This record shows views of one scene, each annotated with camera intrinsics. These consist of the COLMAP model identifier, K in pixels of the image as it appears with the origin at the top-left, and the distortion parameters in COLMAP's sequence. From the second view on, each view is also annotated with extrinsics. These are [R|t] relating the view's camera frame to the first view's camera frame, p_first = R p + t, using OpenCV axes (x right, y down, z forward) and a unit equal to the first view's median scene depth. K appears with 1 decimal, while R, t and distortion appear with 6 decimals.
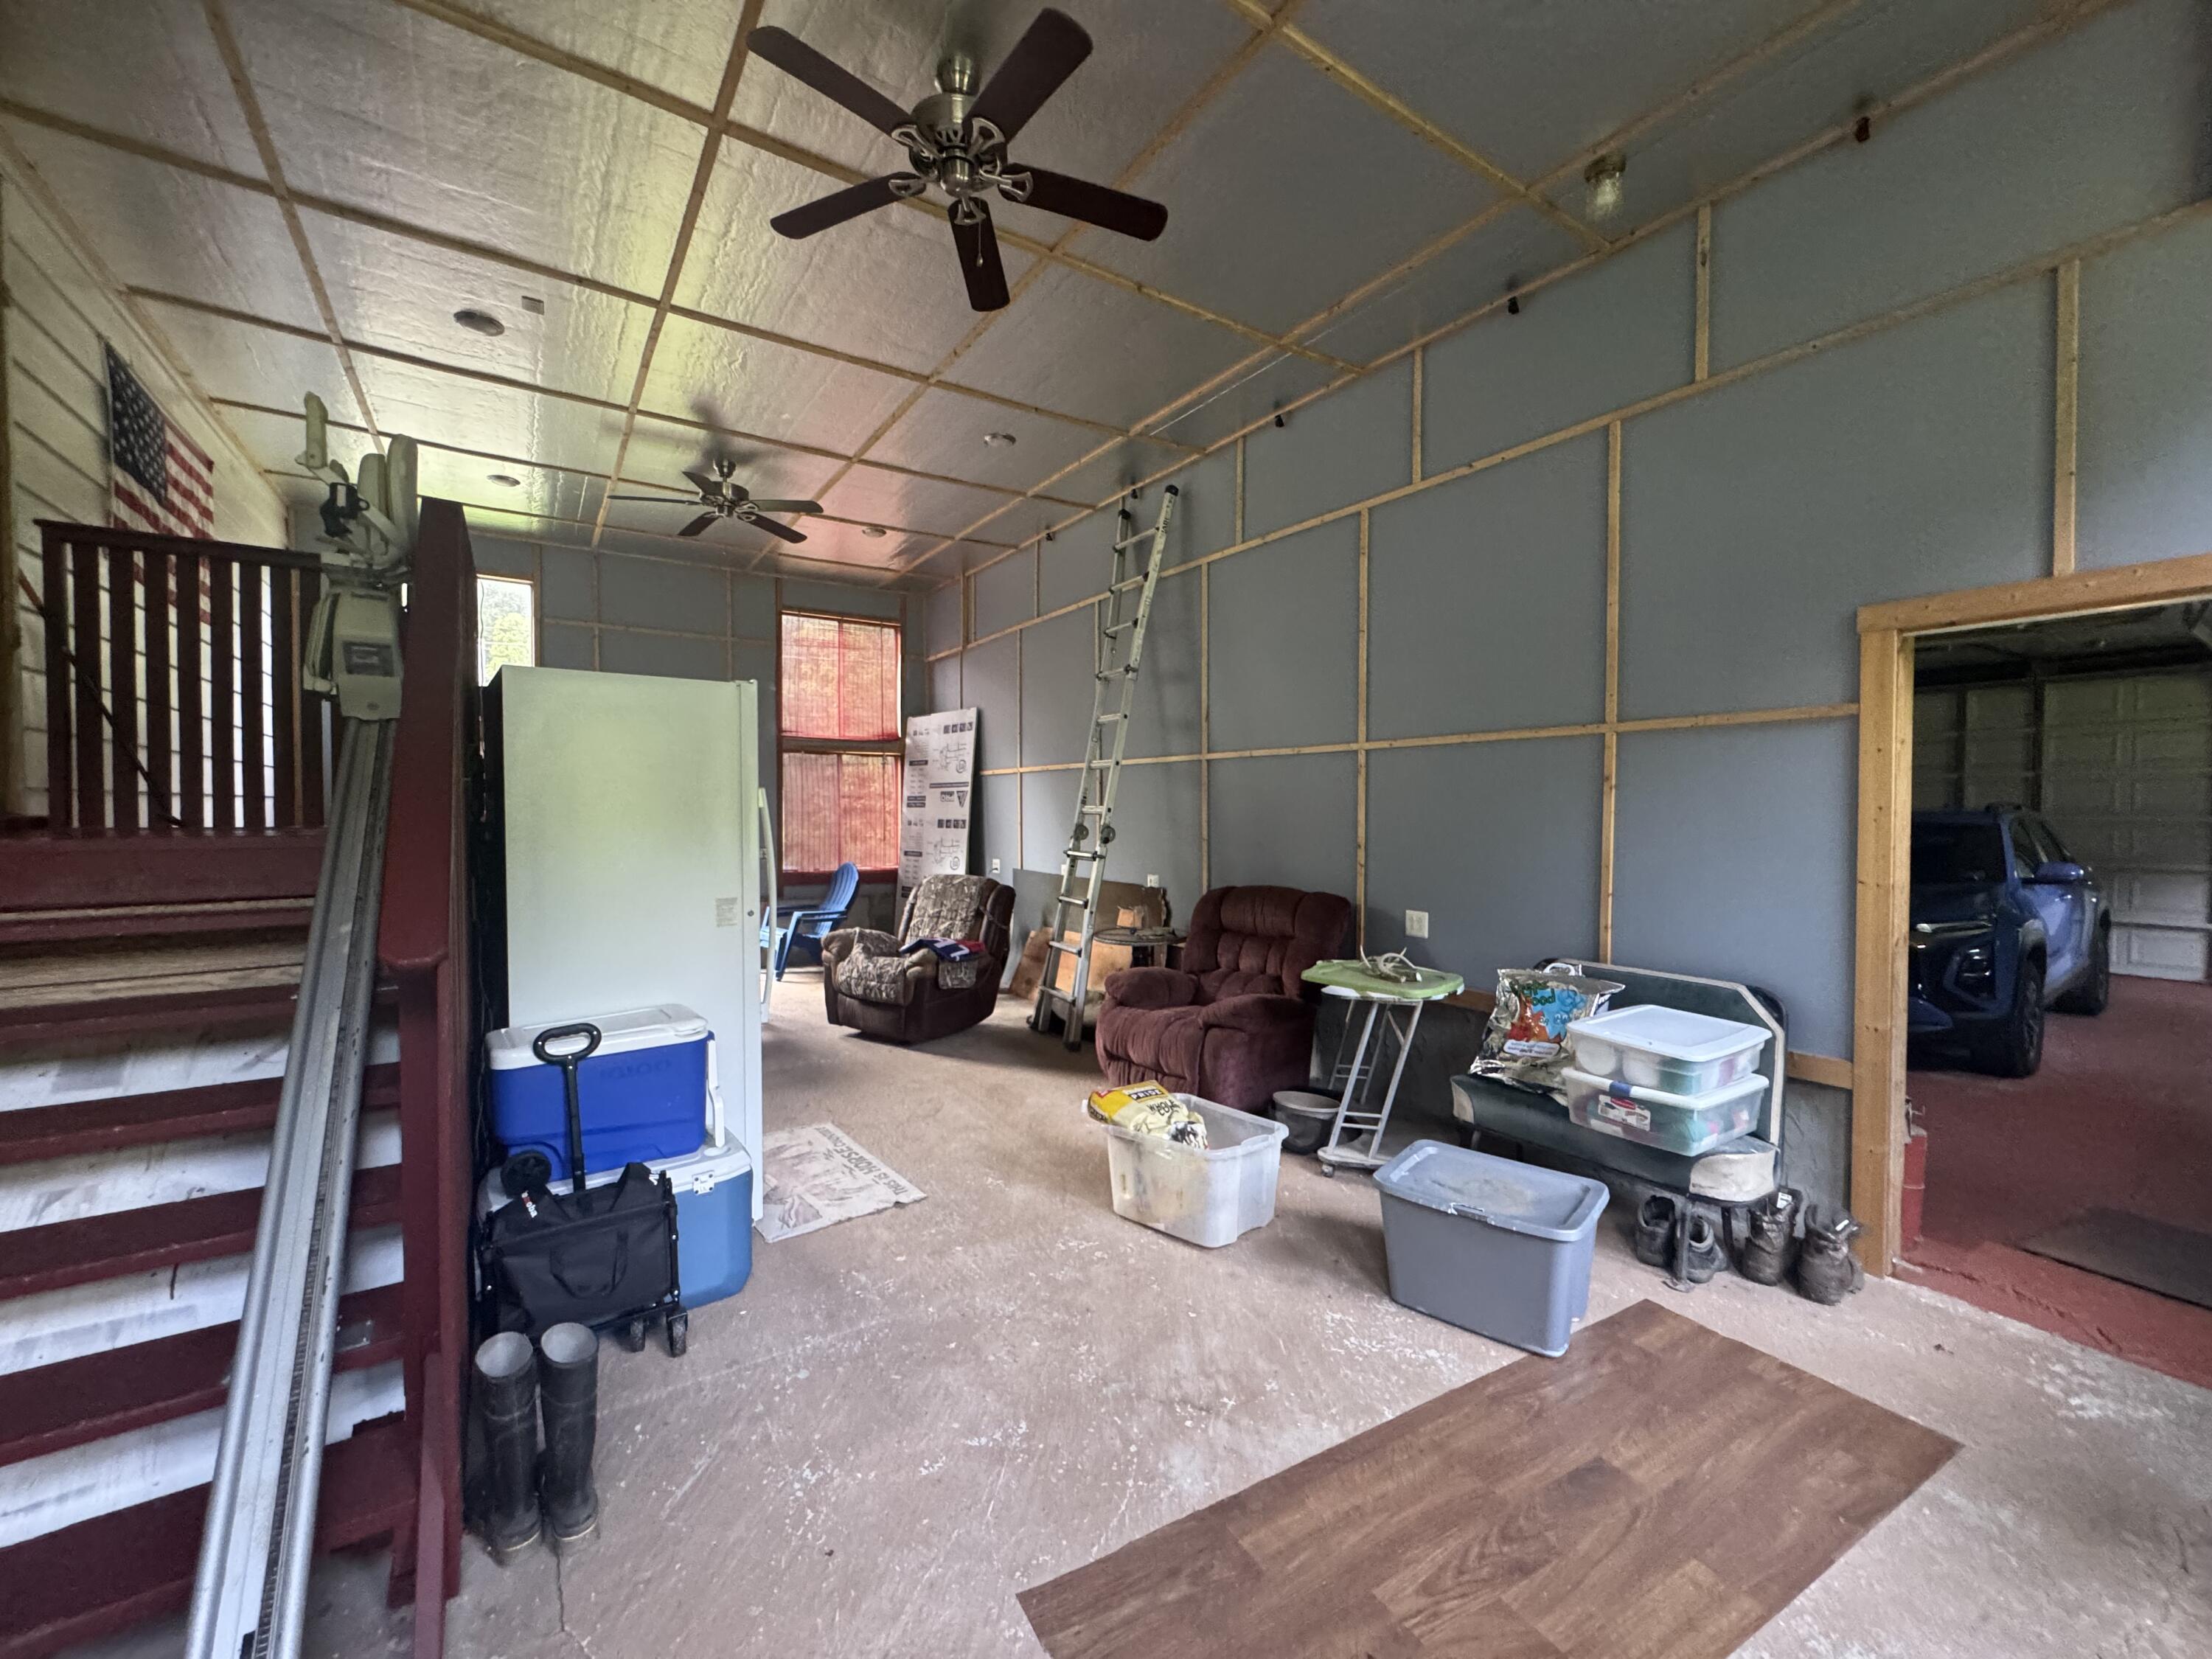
lens RADIAL K [[882.6, 0, 1099.3], [0, 882.6, 827.4], [0, 0, 1]] dist [-0.001808, 0.001093]
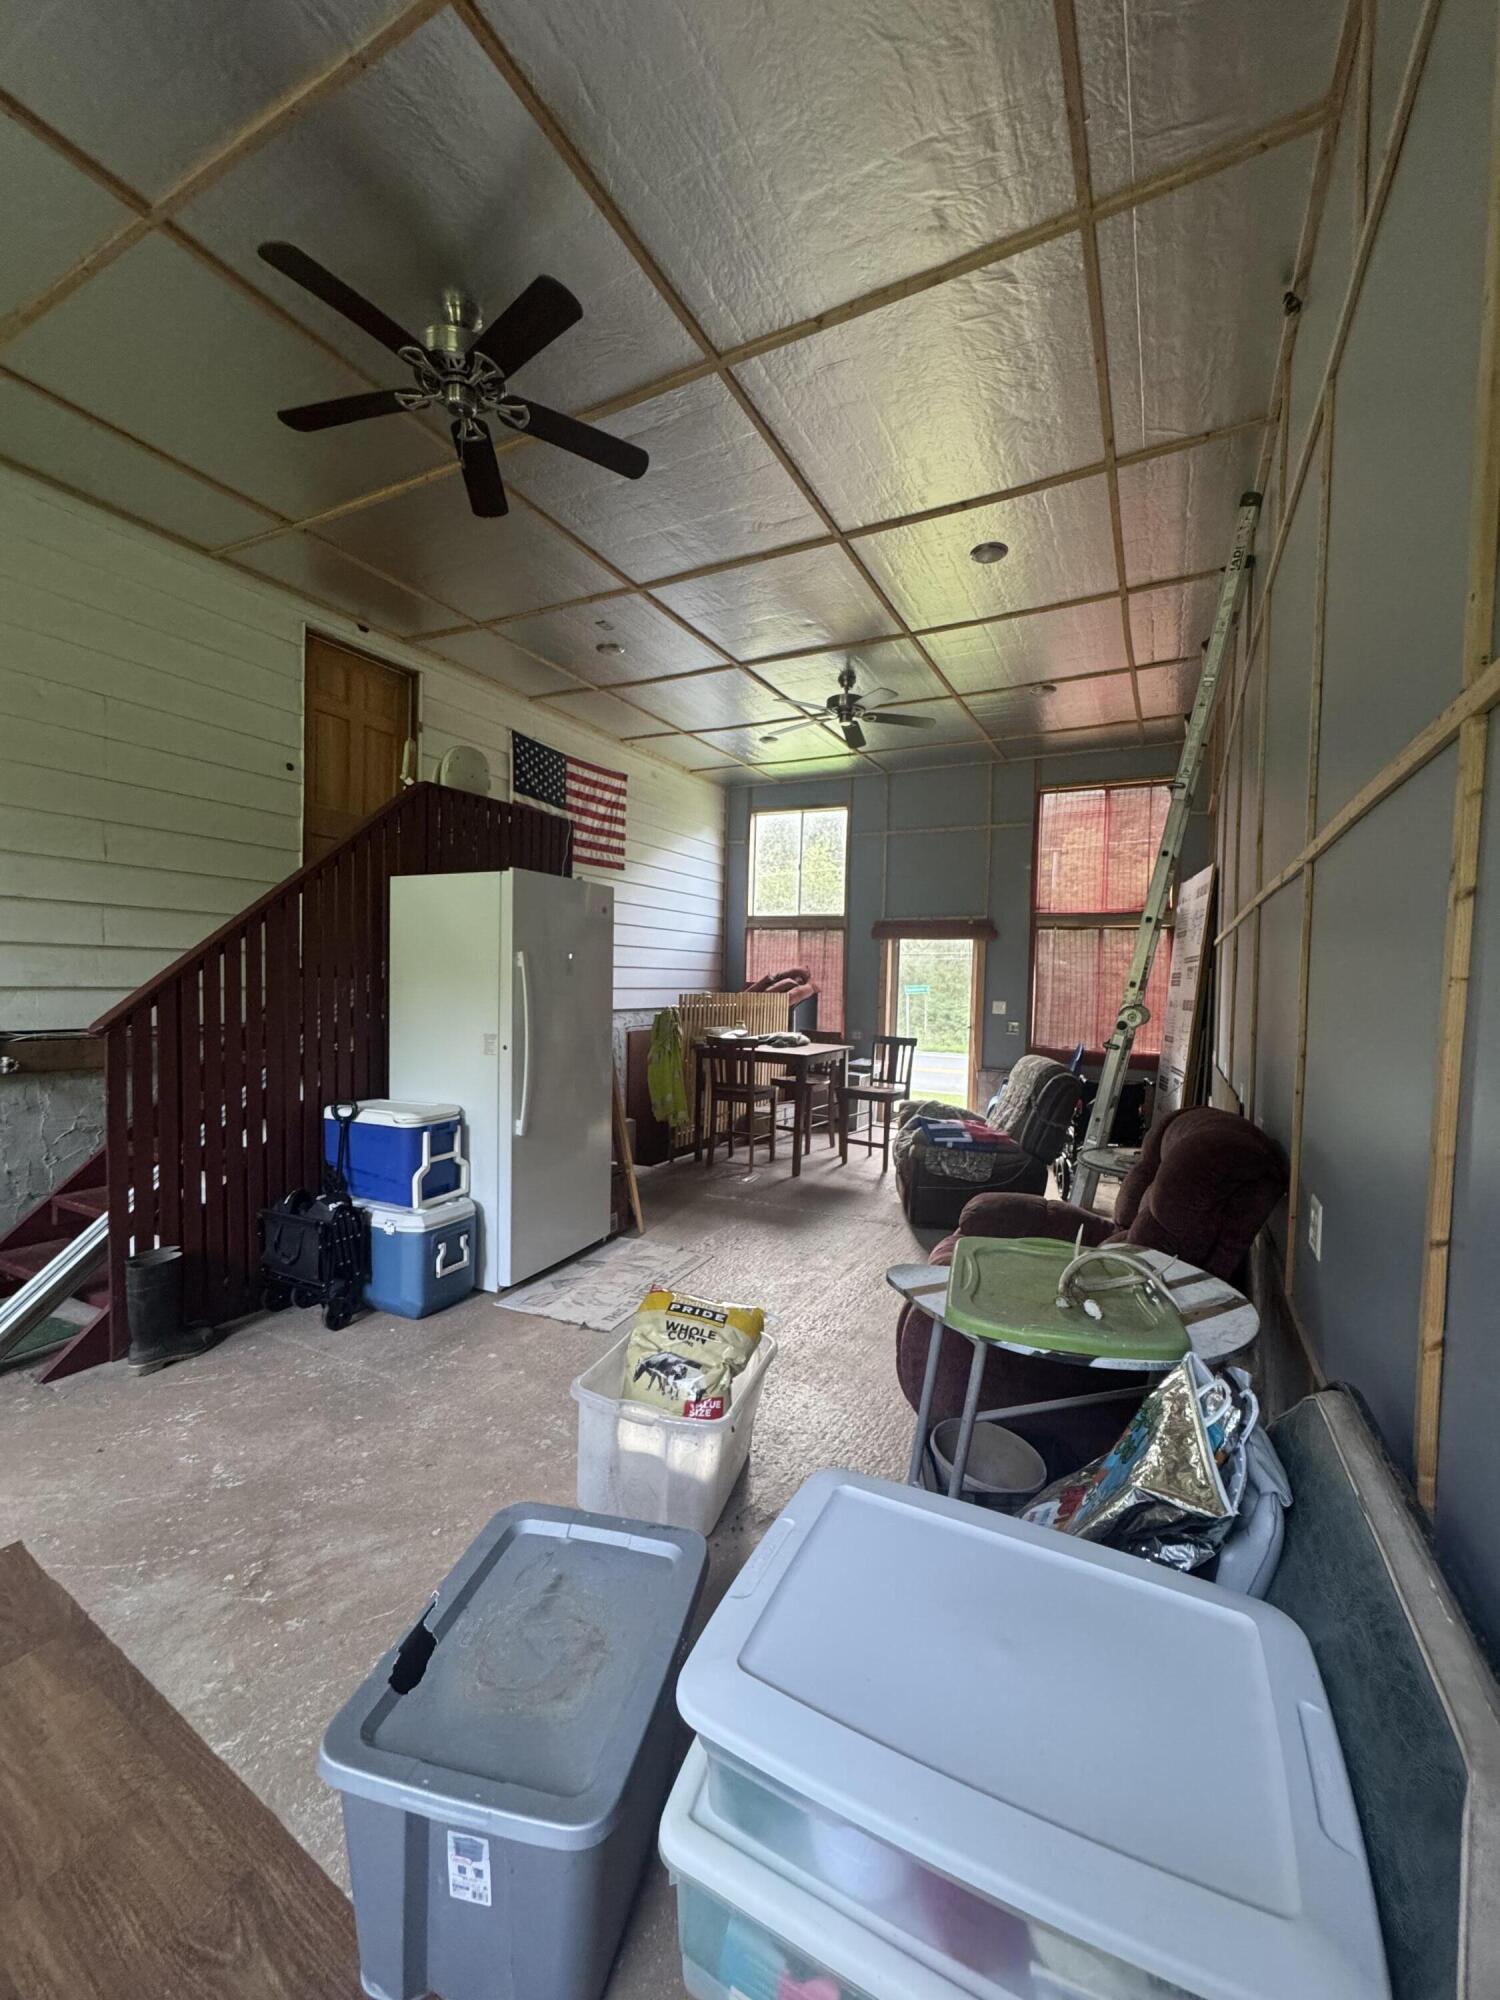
lens RADIAL K [[798.0, 0, 743.7], [0, 798.0, 999.6], [0, 0, 1]] dist [-0.001808, 0.001093]
pose [[0.482179, 0.030885, -0.875528, 0.765535], [-0.042450, 0.999028, 0.011863, -0.001897], [0.875044, 0.031446, 0.483021, 0.708468]]
